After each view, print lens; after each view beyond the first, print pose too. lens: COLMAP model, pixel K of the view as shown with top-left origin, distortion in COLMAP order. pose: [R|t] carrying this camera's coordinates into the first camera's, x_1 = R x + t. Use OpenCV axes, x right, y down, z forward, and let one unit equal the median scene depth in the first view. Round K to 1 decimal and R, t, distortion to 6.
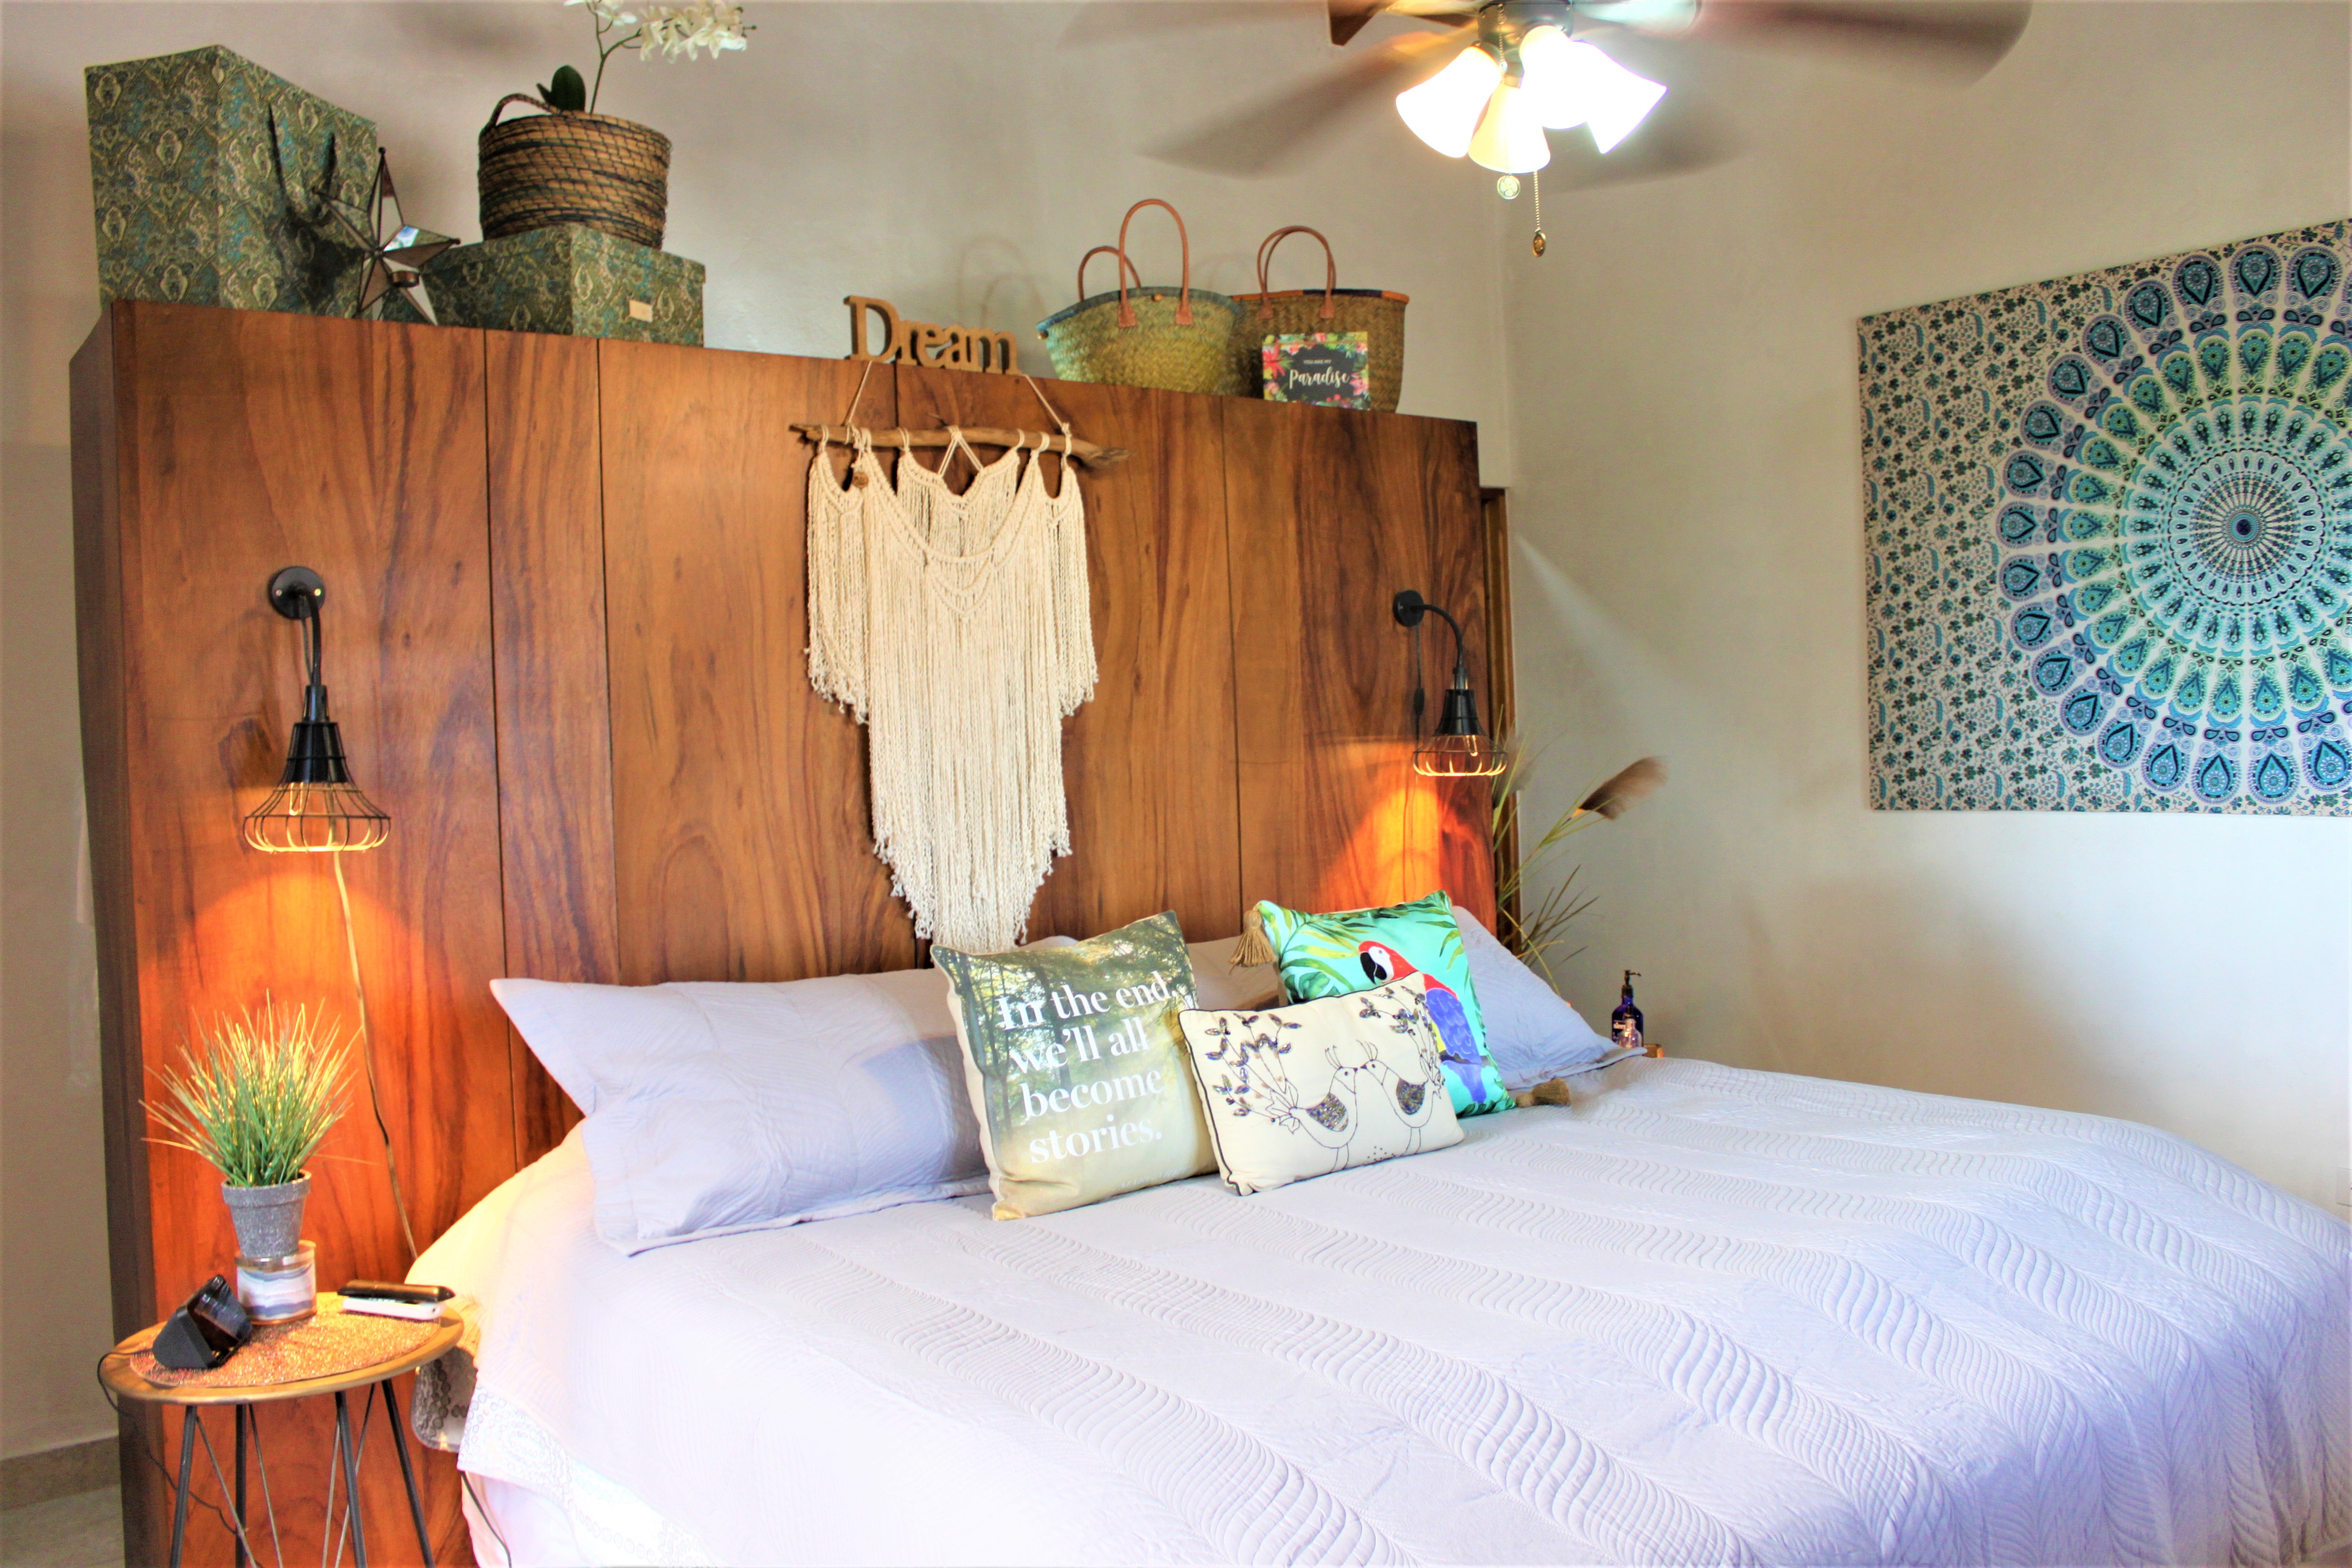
lens RADIAL K [[1955.4, 0, 1176.0], [0, 1955.4, 784.0], [0, 0, 1]] dist [-0.166114, 0.154586]
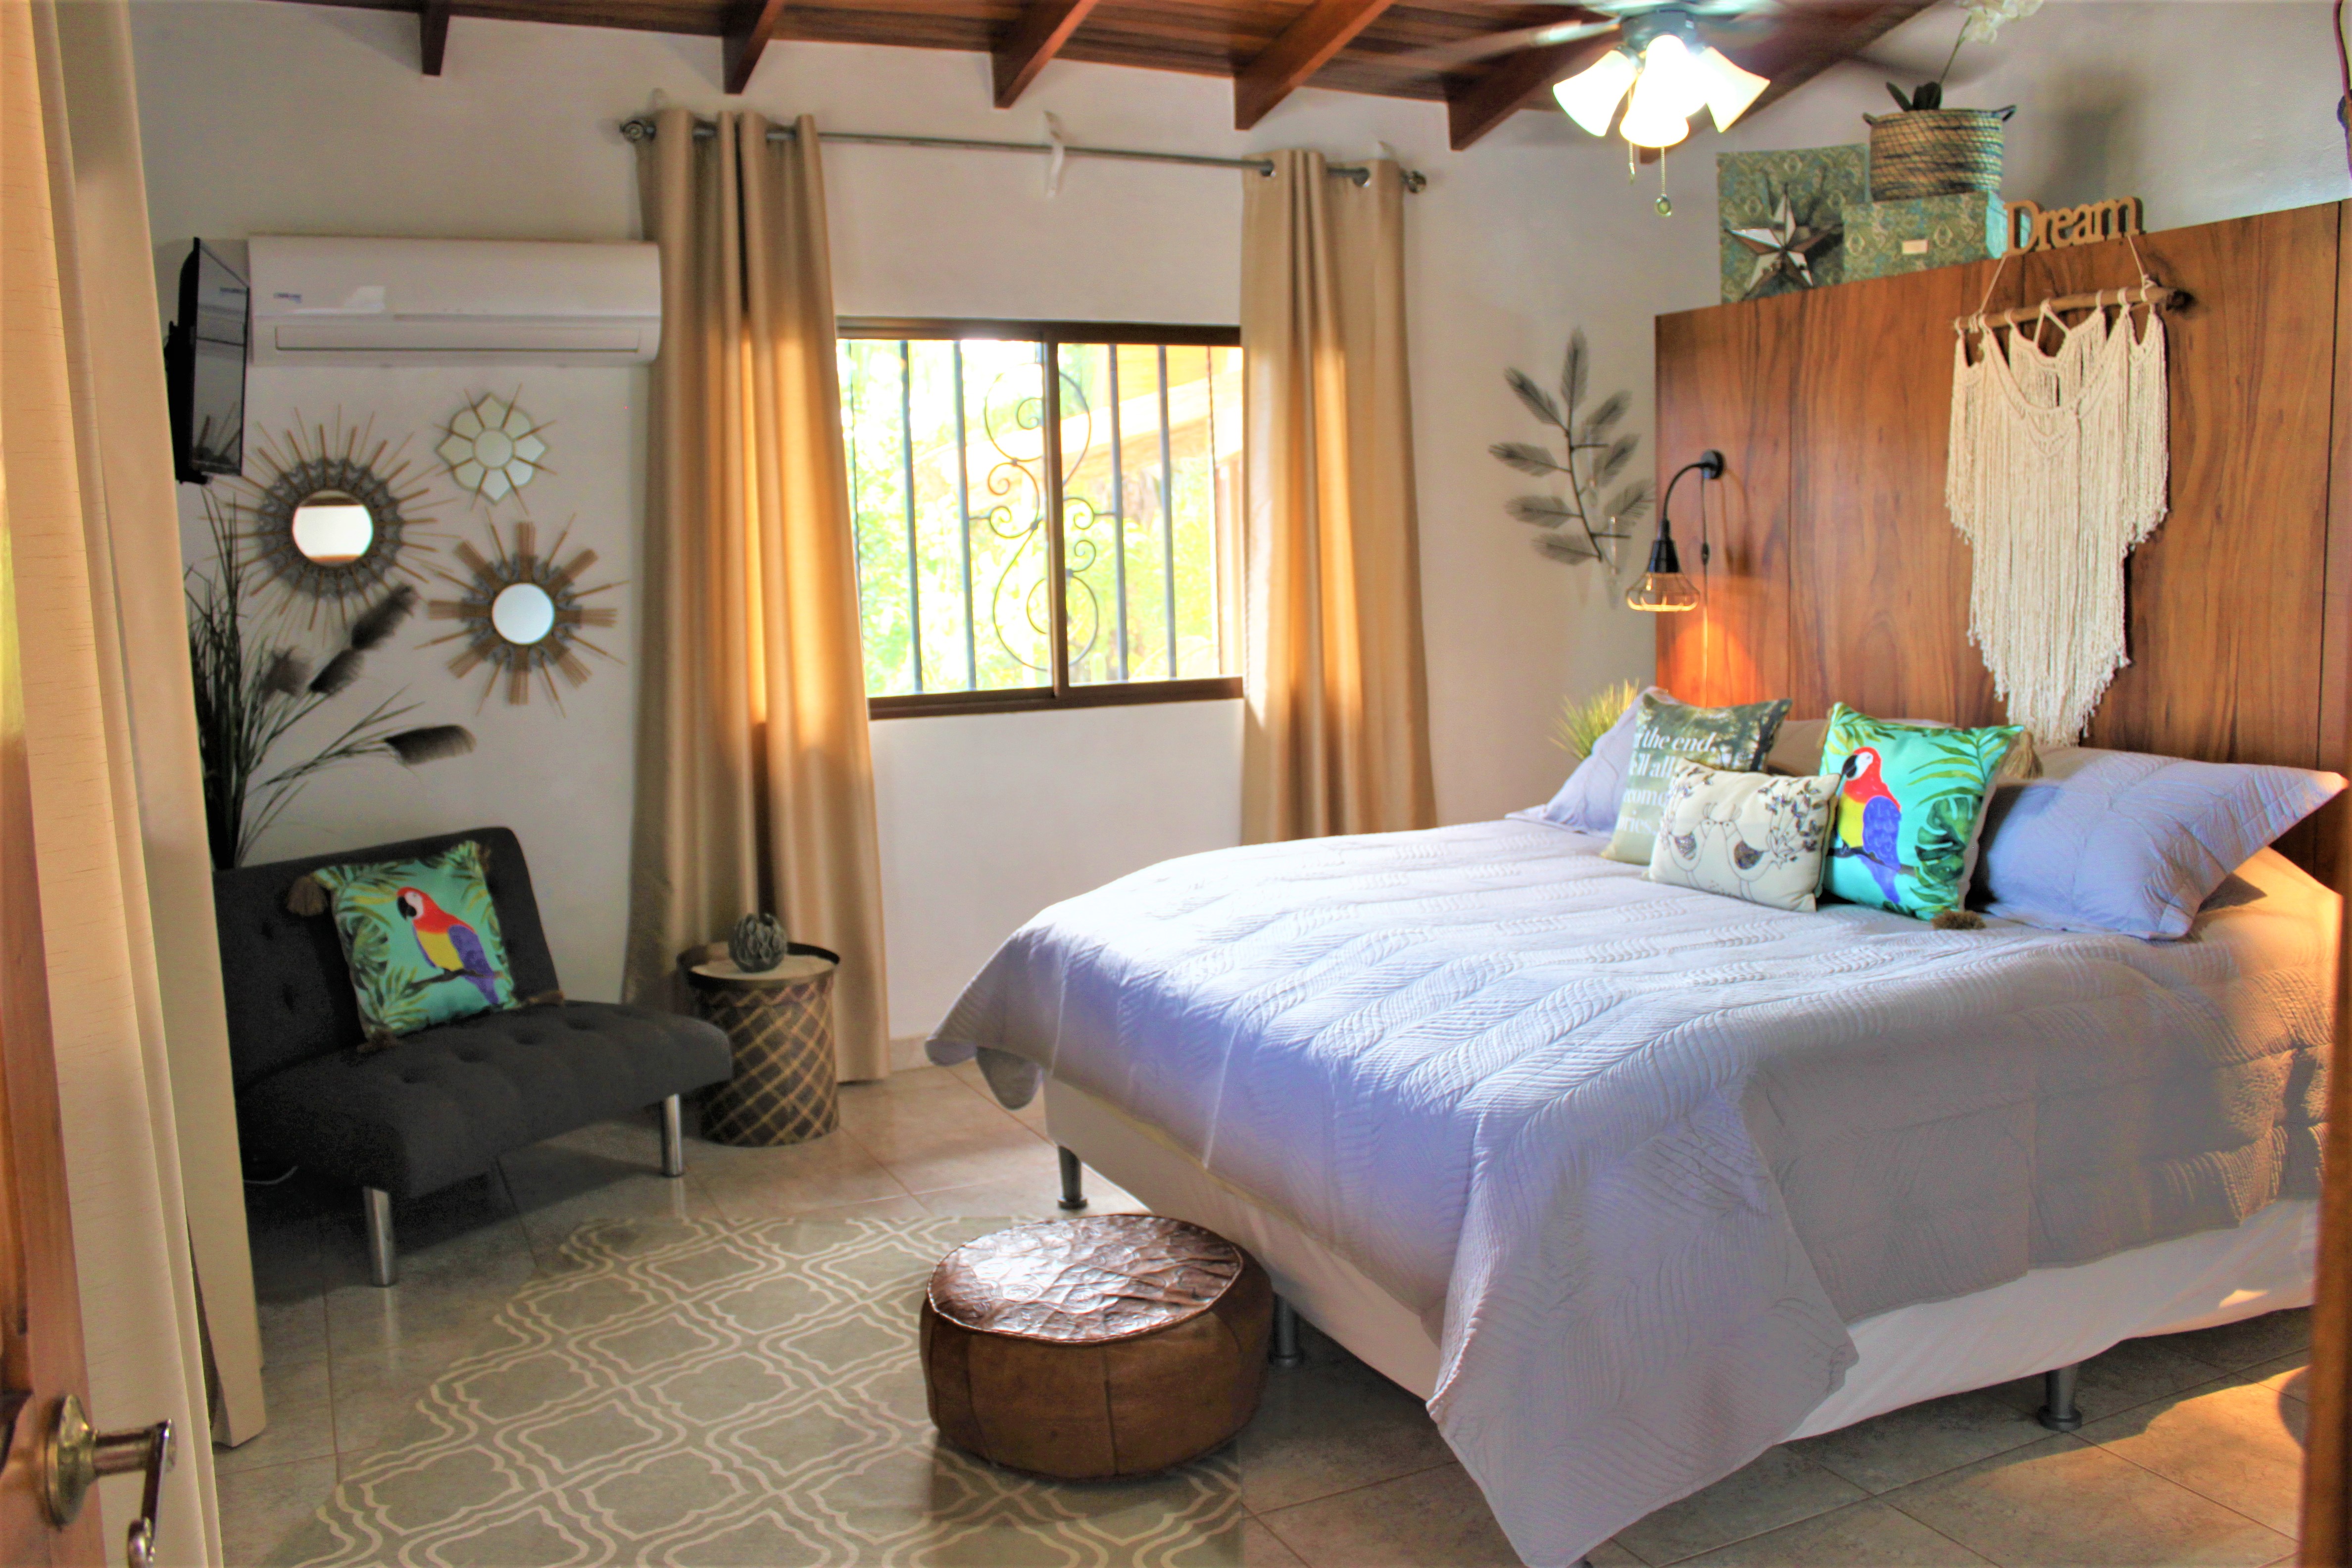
lens RADIAL K [[1955.4, 0, 1176.0], [0, 1955.4, 784.0], [0, 0, 1]] dist [-0.166114, 0.154586]
pose [[-0.193918, 0.158109, -0.968193, 1.181002], [0.009714, 0.987188, 0.159266, -0.080451], [0.980970, 0.021480, -0.192969, 0.709833]]
